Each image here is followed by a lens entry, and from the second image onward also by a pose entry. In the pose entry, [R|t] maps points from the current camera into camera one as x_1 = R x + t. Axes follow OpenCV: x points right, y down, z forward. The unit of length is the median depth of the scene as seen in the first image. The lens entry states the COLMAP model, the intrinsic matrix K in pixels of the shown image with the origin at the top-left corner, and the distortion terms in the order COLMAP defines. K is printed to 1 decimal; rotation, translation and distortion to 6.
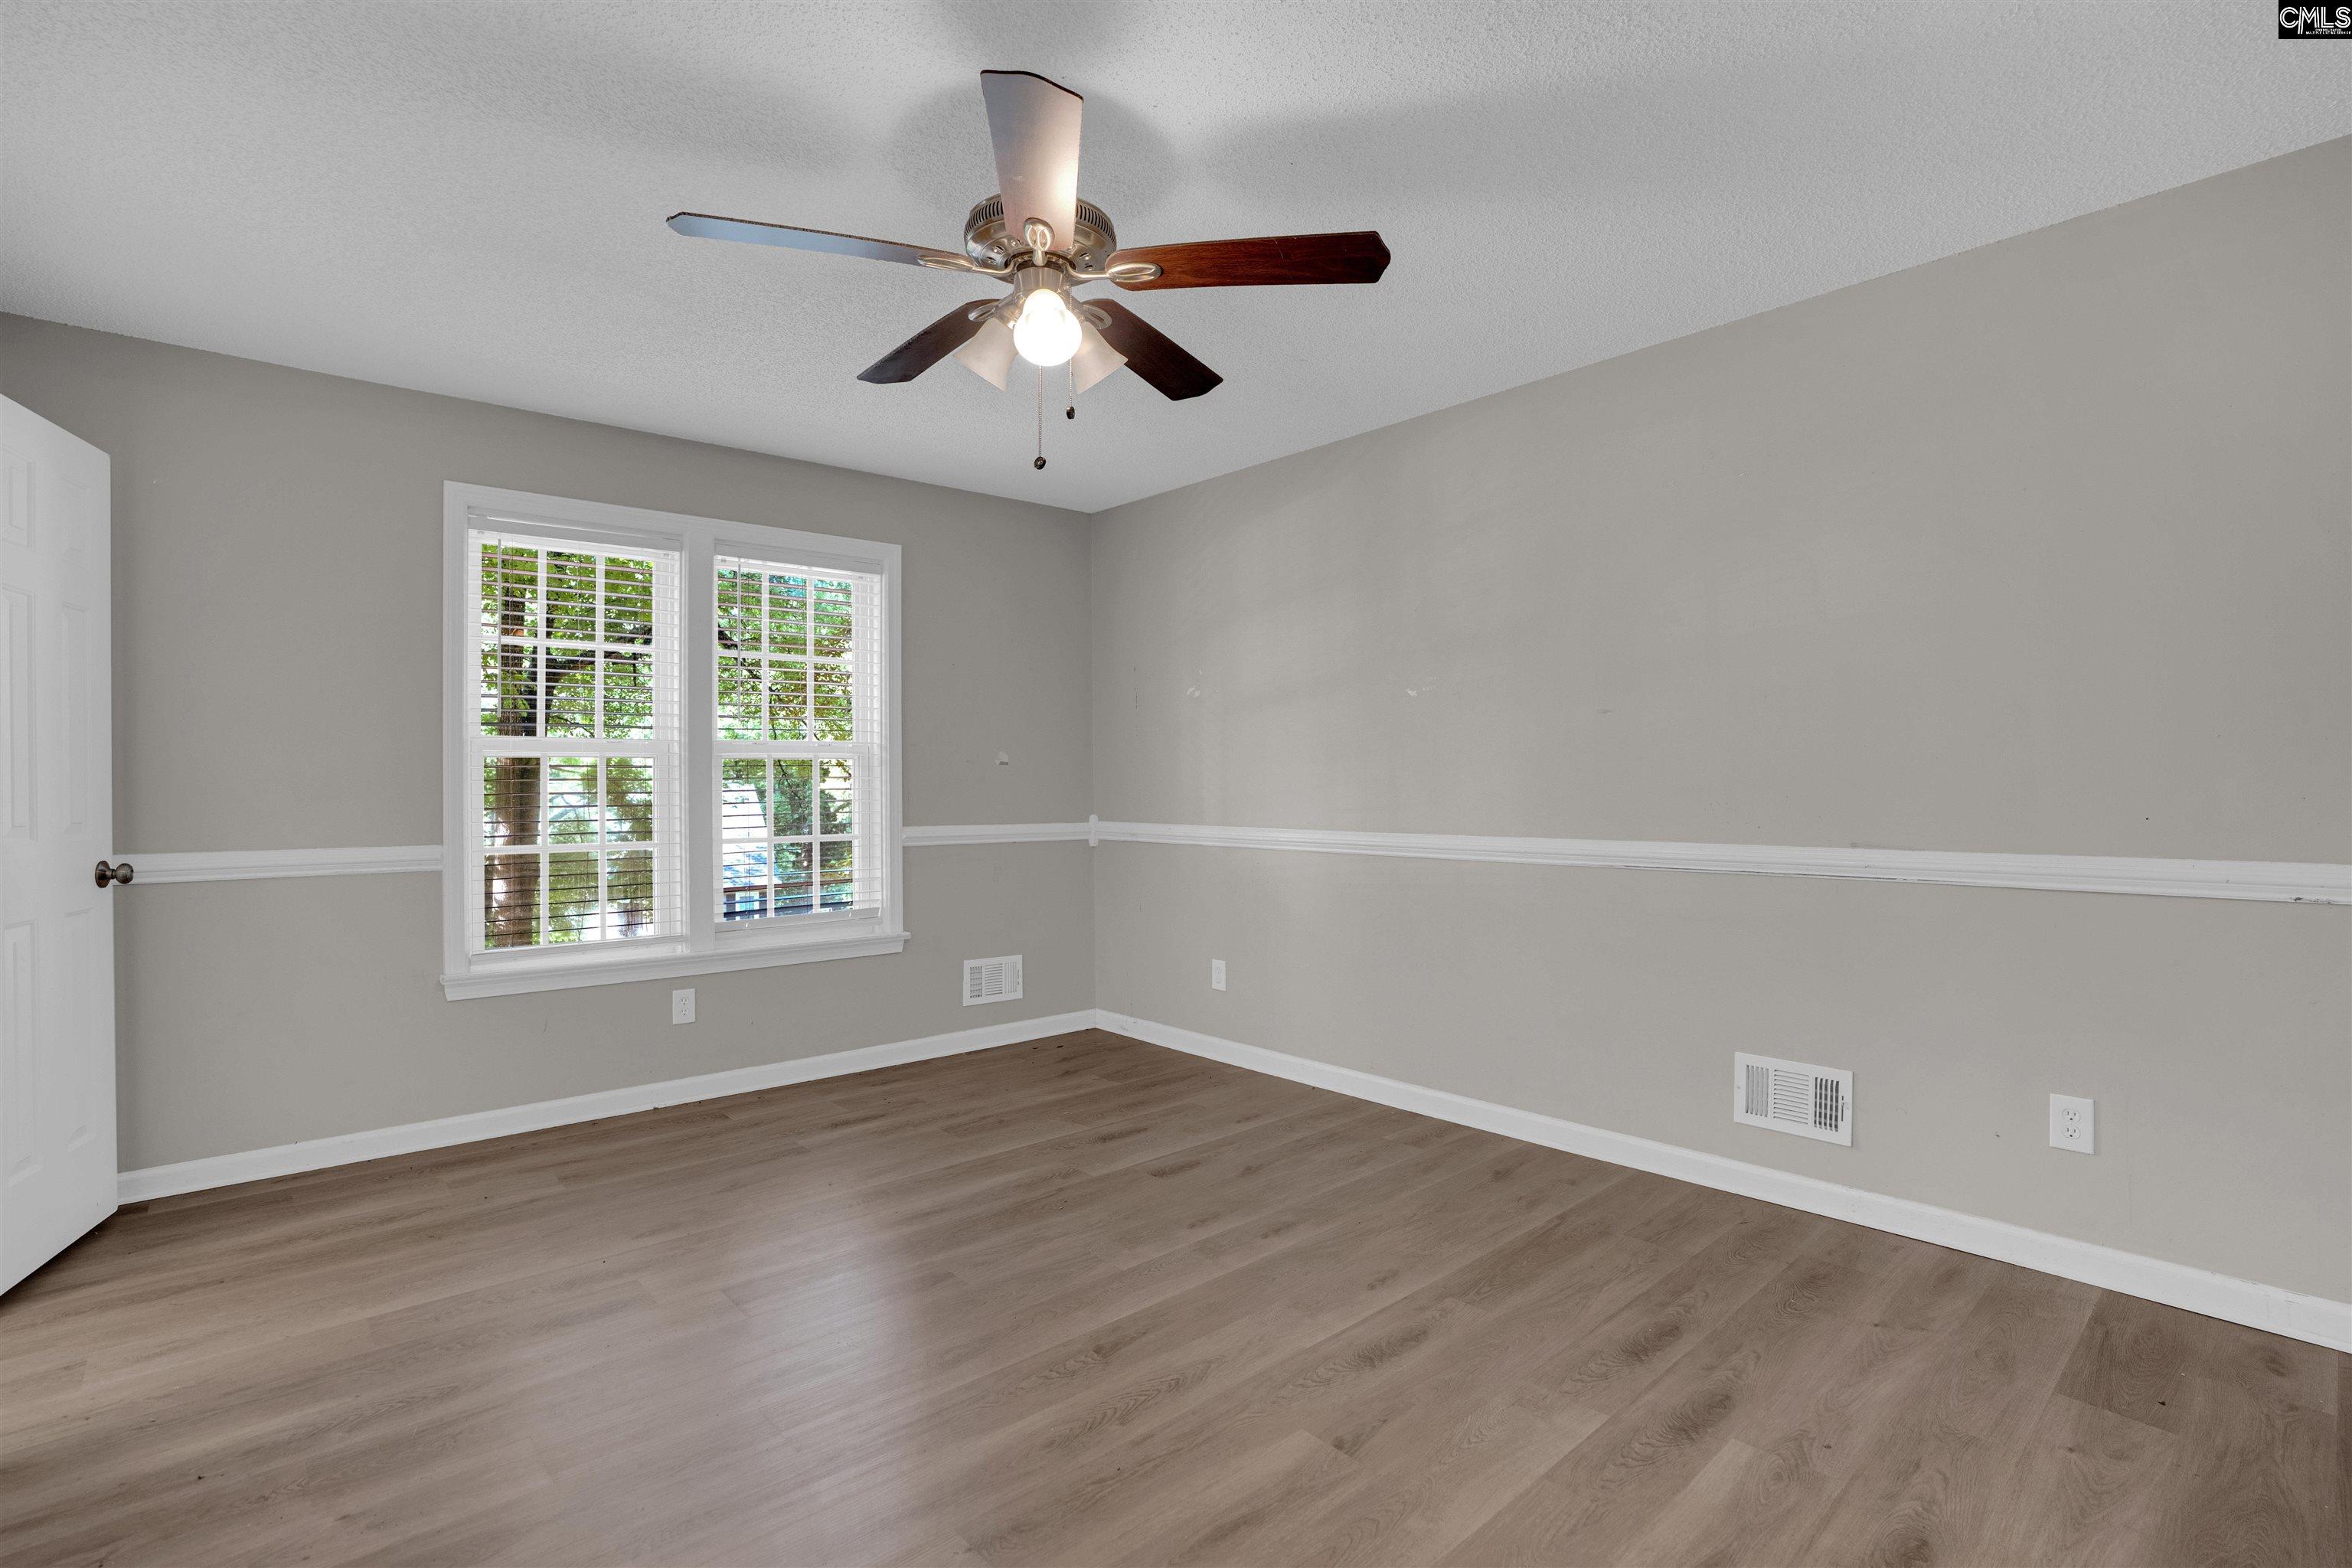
lens RADIAL K [[1100.1, 0, 1187.1], [0, 1100.1, 783.6], [0, 0, 1]] dist [-0.073607, 0.030891]
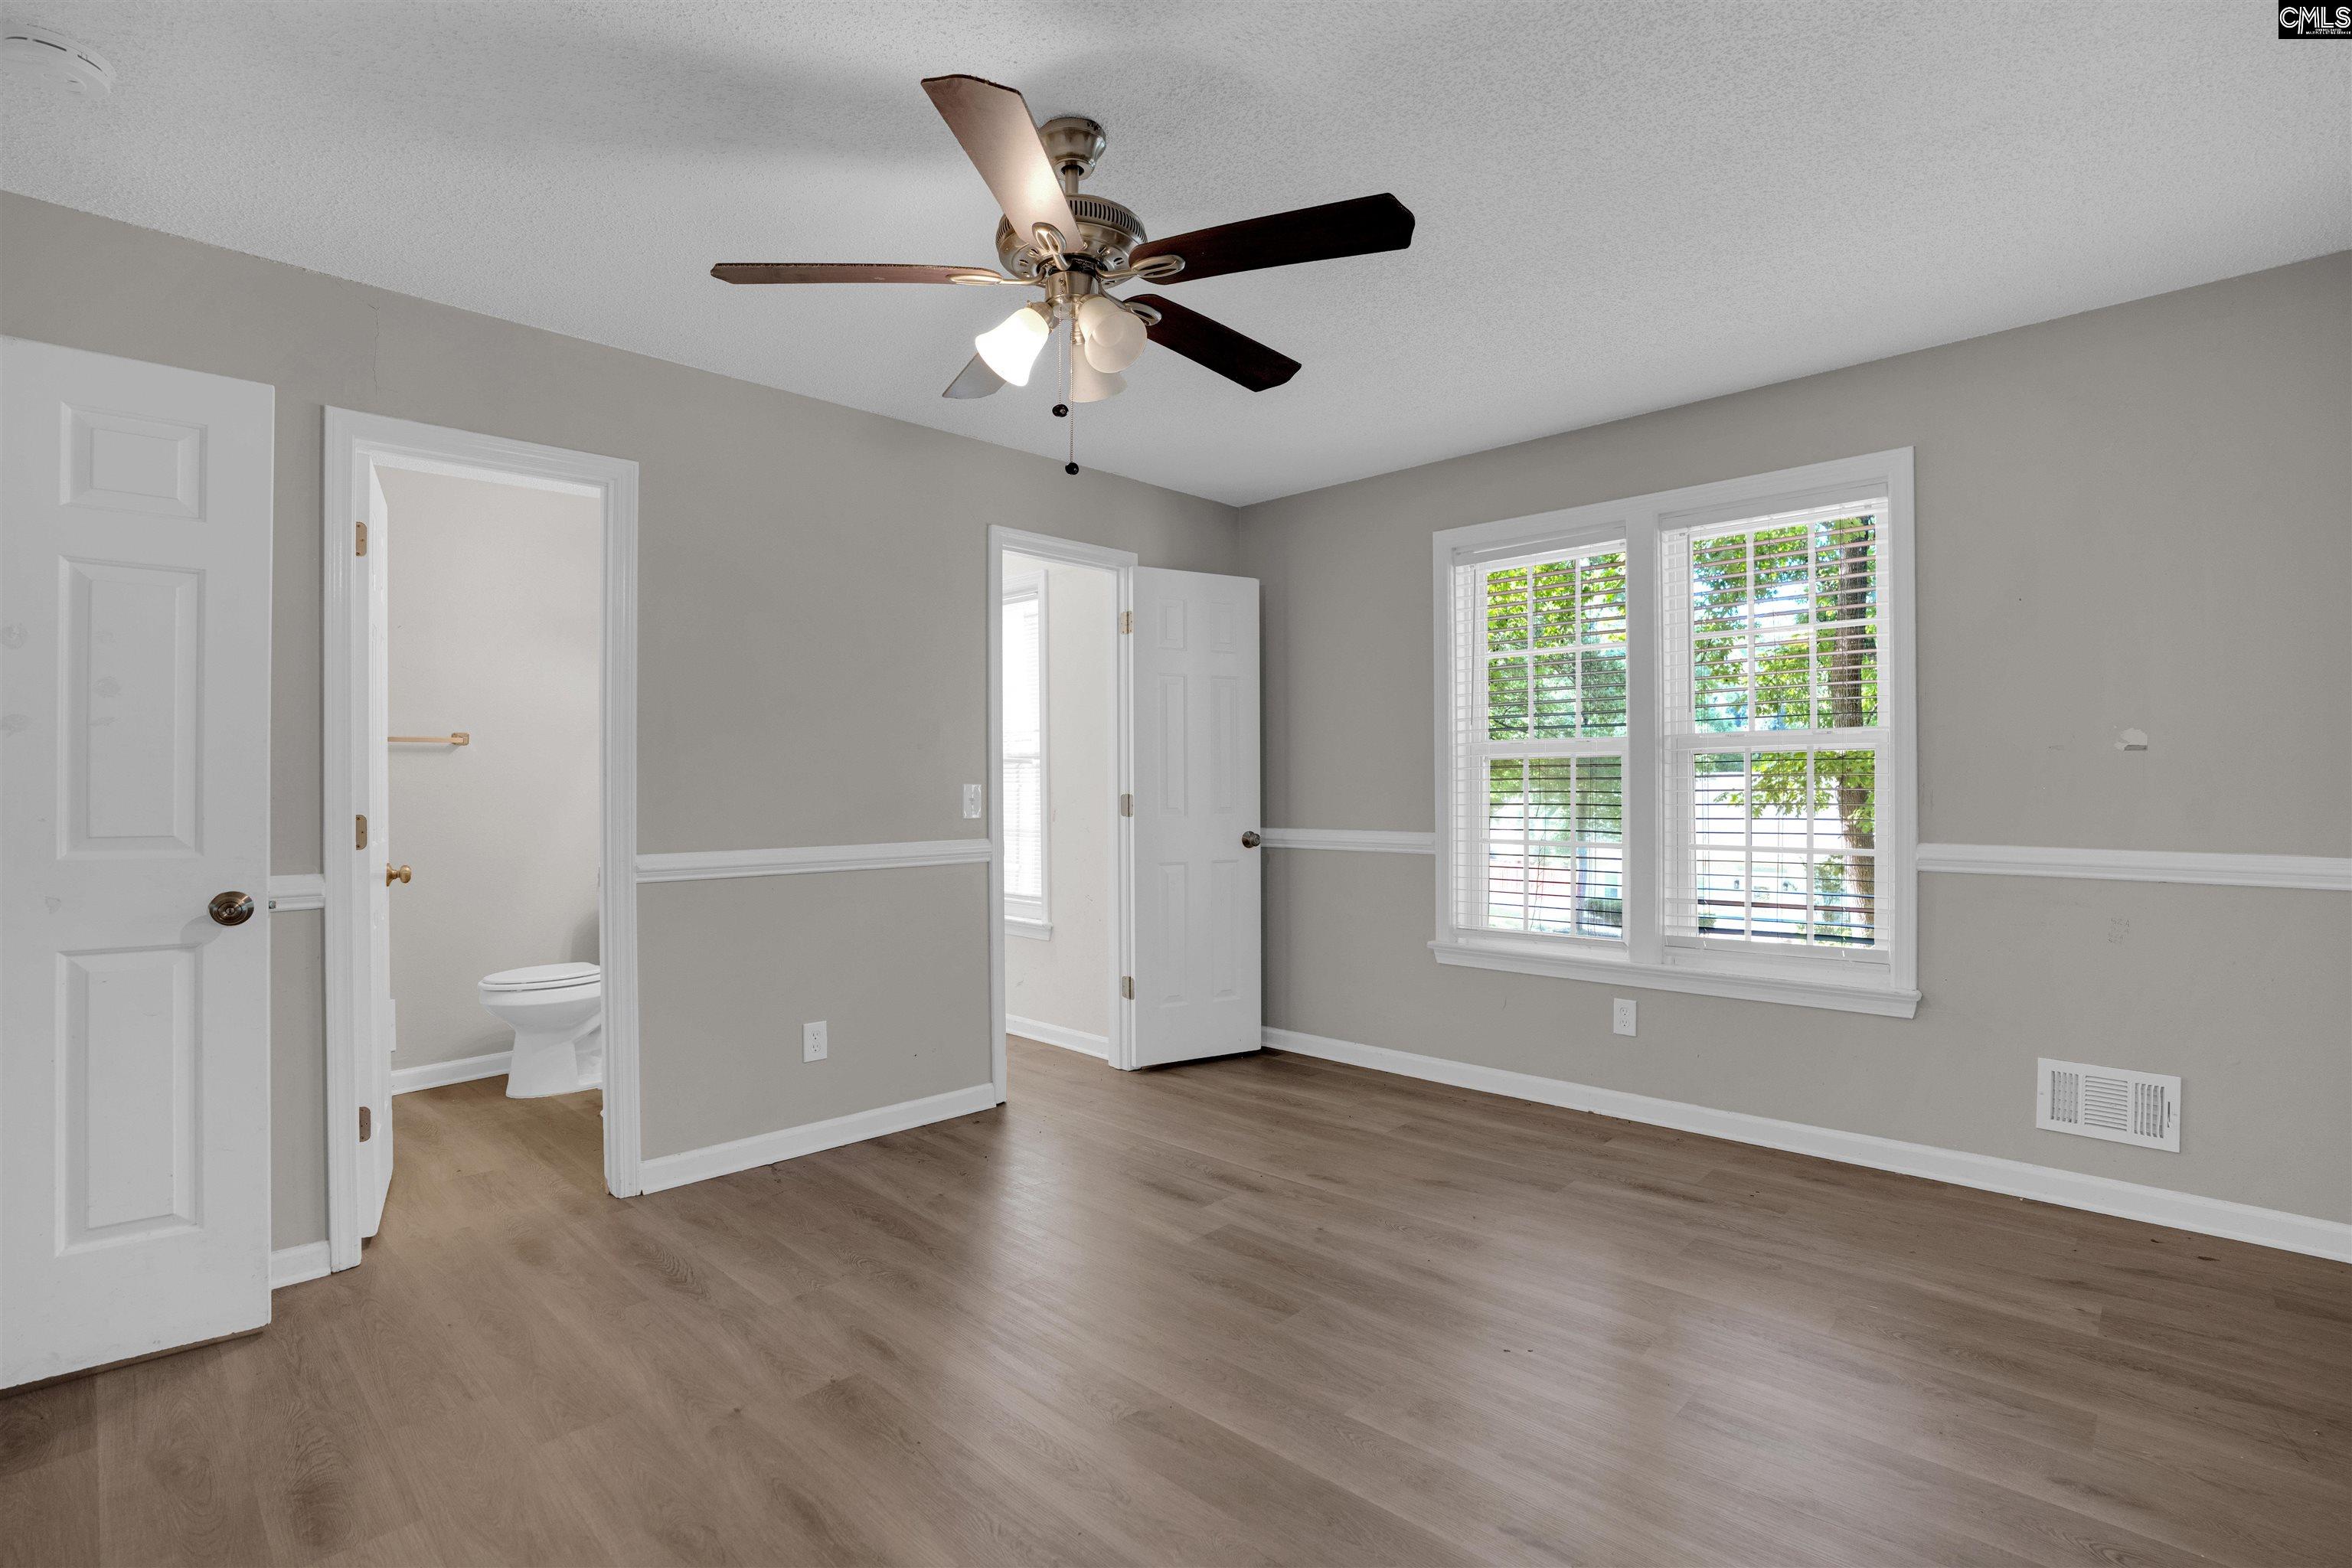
lens RADIAL K [[1106.2, 0, 1177.2], [0, 1106.2, 789.0], [0, 0, 1]] dist [-0.071877, 0.029744]
pose [[0.066343, 0.009983, -0.997747, 0.604262], [0.007234, 0.999919, 0.010486, -0.009735], [0.997771, -0.007913, 0.066266, 0.711649]]
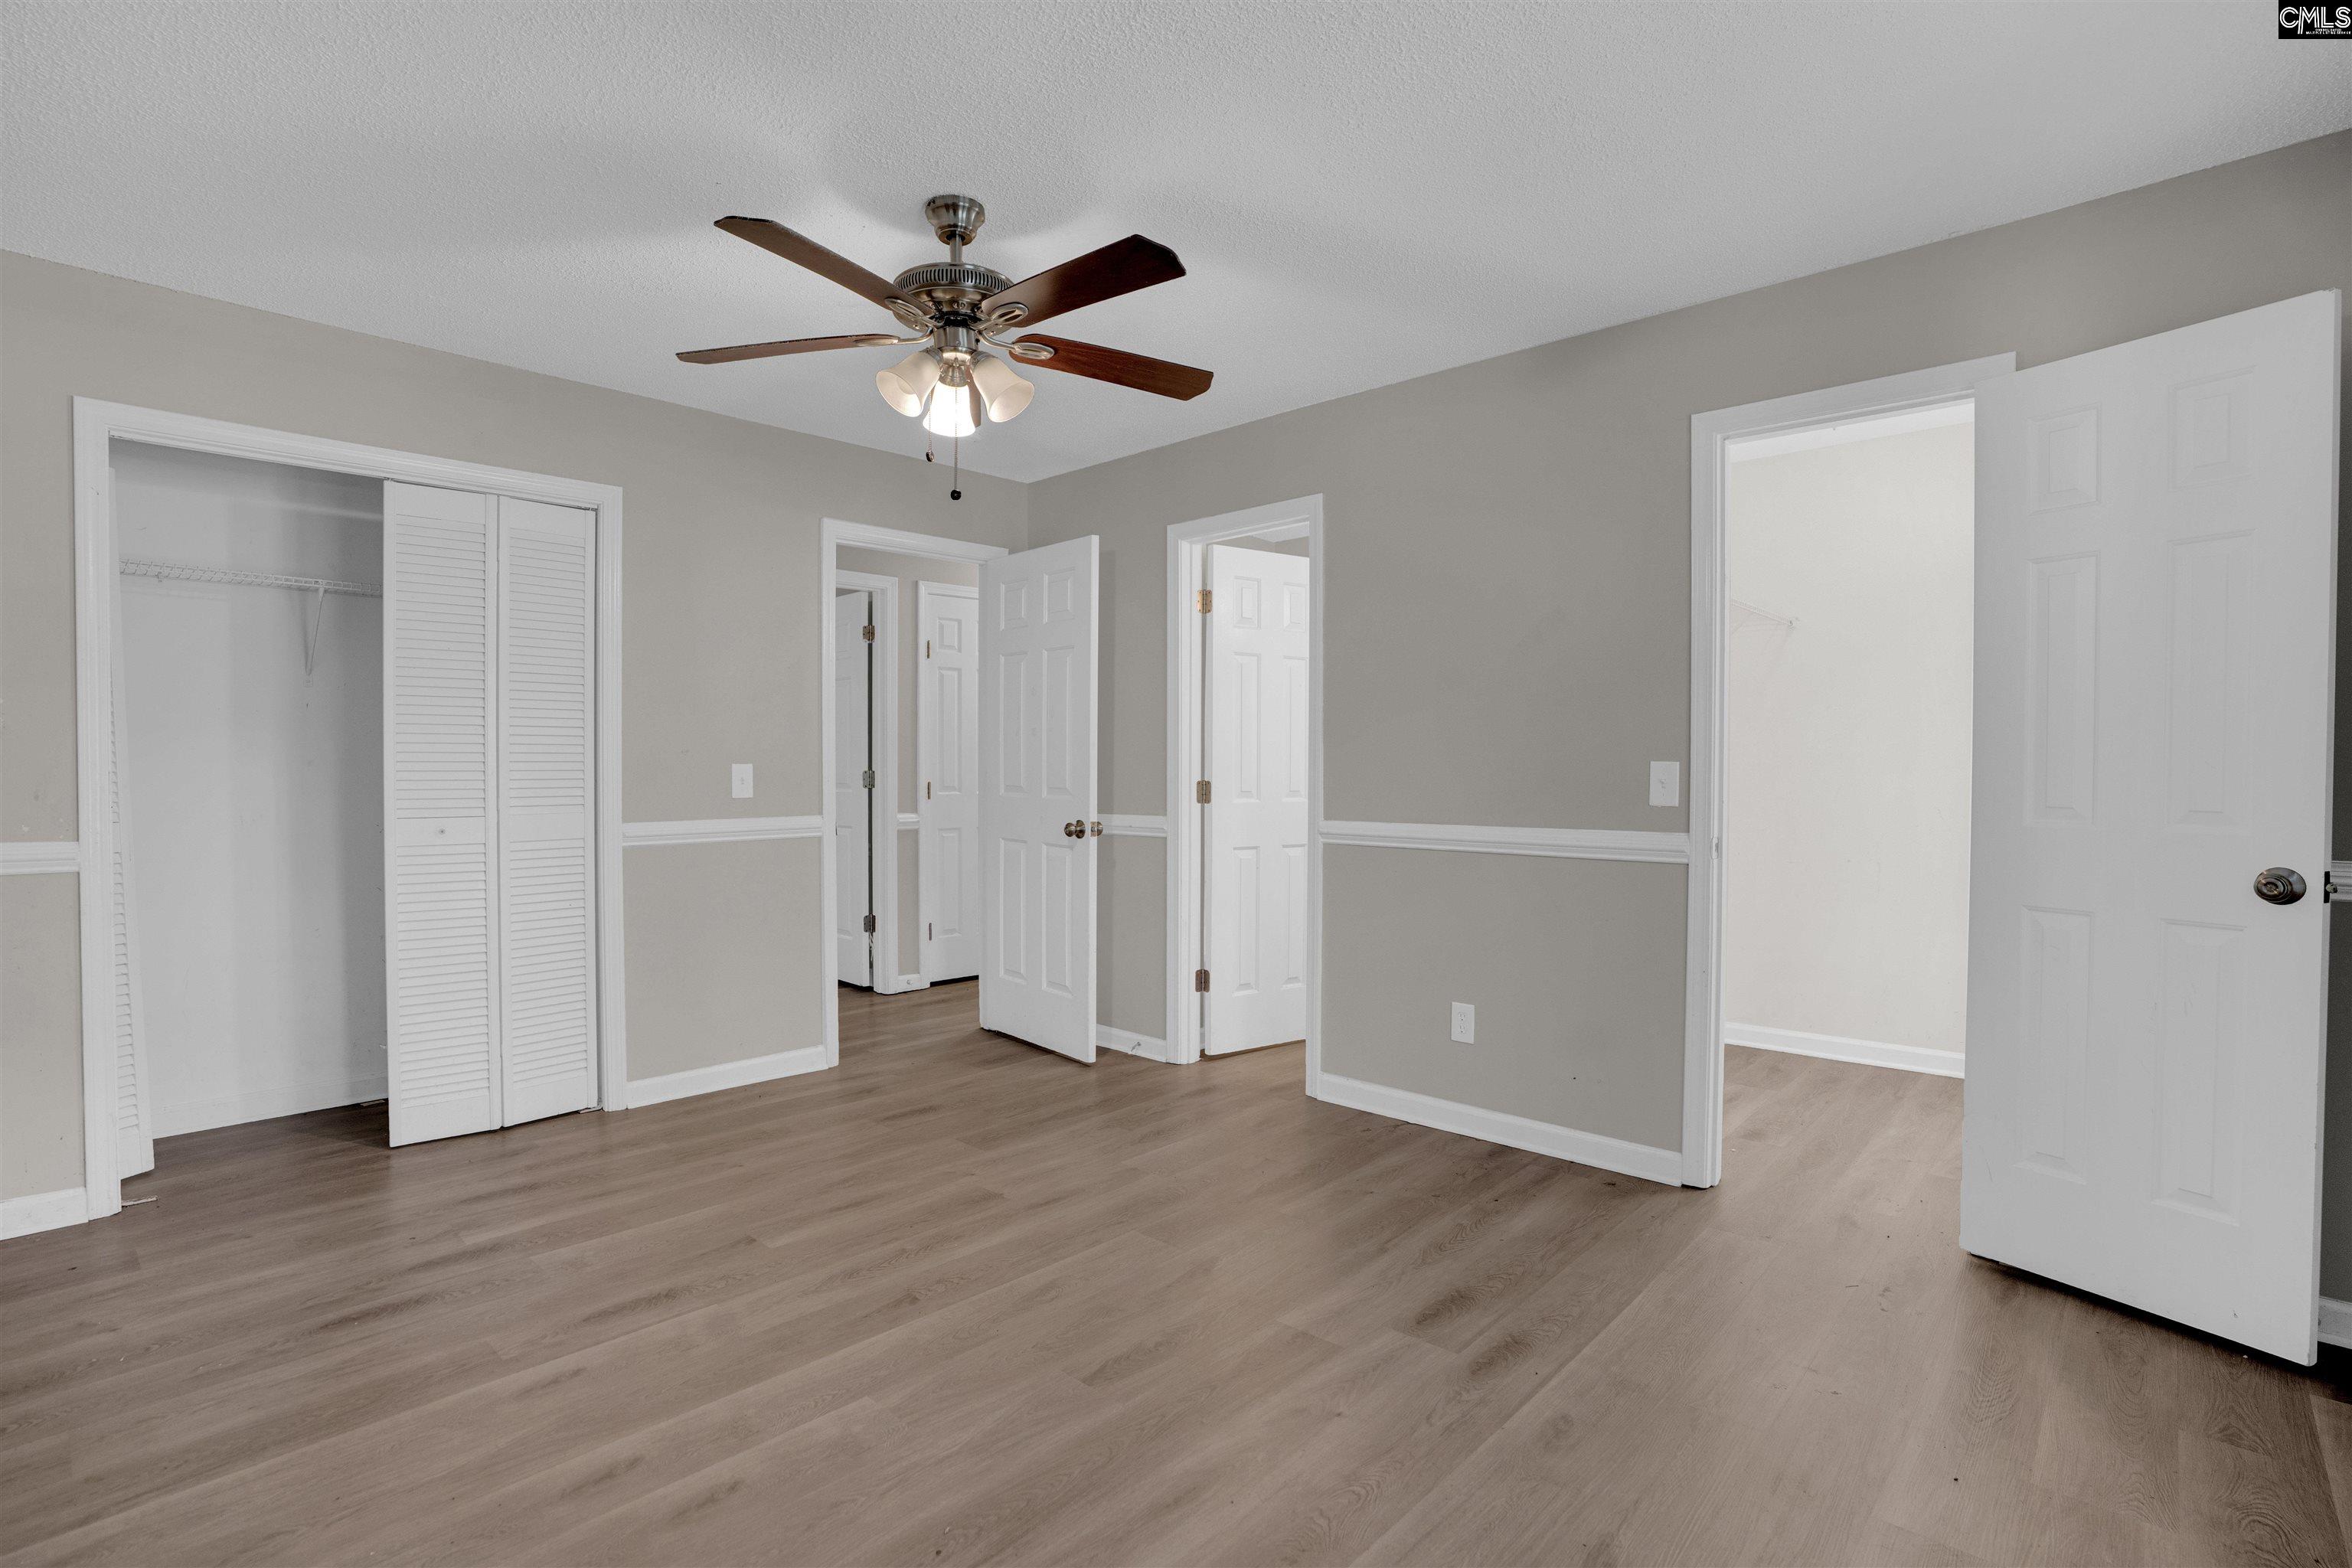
lens RADIAL K [[1106.2, 0, 1177.2], [0, 1106.2, 789.0], [0, 0, 1]] dist [-0.071877, 0.029744]
pose [[-0.996323, 0.008271, -0.085274, -0.185089], [0.006869, 0.999837, 0.016713, 0.001577], [0.085399, 0.016066, -0.996217, 1.519824]]
